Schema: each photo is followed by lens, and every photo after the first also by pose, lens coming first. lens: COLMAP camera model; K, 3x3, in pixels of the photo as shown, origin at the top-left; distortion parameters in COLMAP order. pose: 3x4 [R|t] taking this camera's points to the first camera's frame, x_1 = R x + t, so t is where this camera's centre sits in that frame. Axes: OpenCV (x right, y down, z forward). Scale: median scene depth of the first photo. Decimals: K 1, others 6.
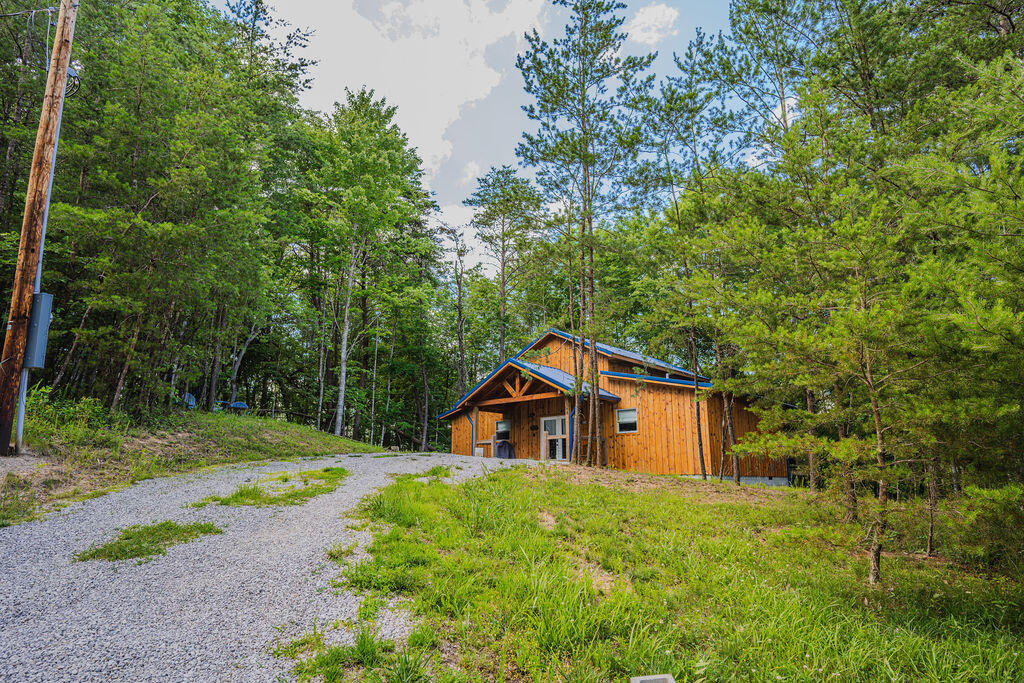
lens RADIAL K [[598.7, 0, 512.0], [0, 598.7, 341.5], [0, 0, 1]] dist [-0.000147, -0.000039]
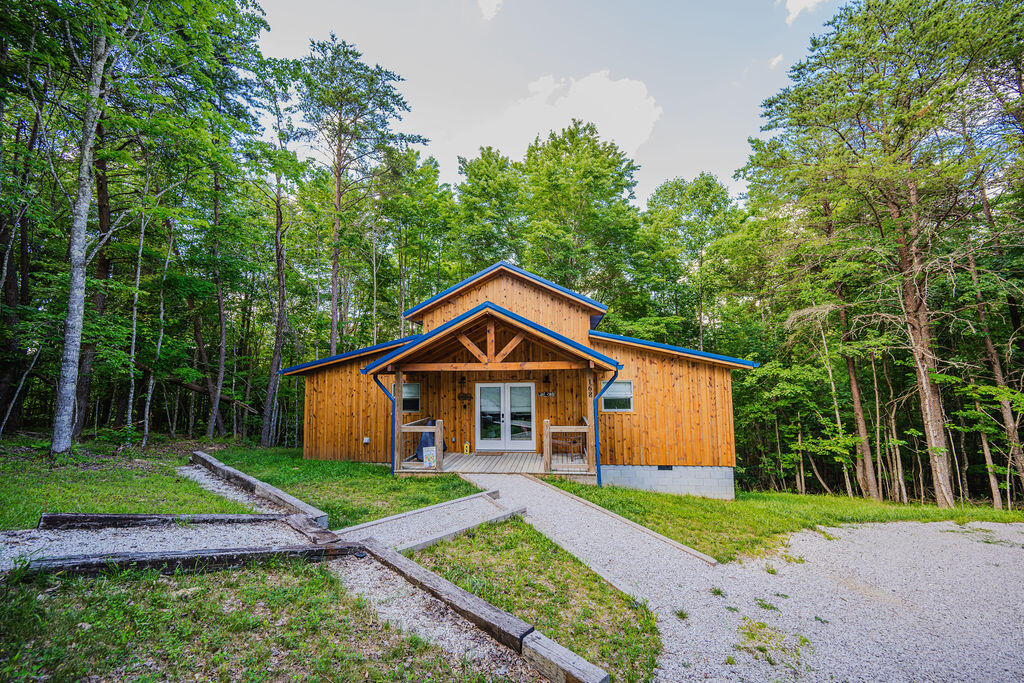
lens RADIAL K [[403.0, 0, 511.5], [0, 403.0, 341.3], [0, 0, 1]] dist [-0.002527, 0.000249]
pose [[0.799026, 0.037916, 0.600100, -0.240292], [-0.123144, 0.987175, 0.101591, 0.023591], [-0.588552, -0.155073, 0.793448, 0.662706]]
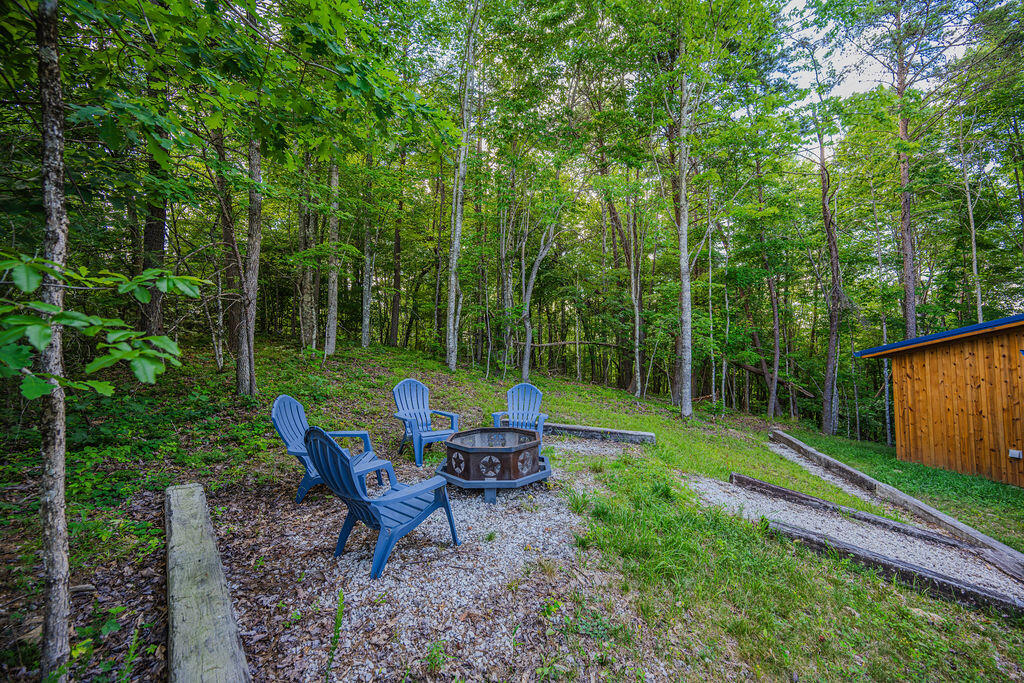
lens RADIAL K [[398.7, 0, 517.9], [0, 398.7, 343.4], [0, 0, 1]] dist [-0.000037, 0.000153]
pose [[0.882349, -0.027810, -0.469774, -0.294198], [0.115328, 0.980590, 0.158564, 0.025431], [0.456246, -0.194087, 0.868429, 0.684323]]
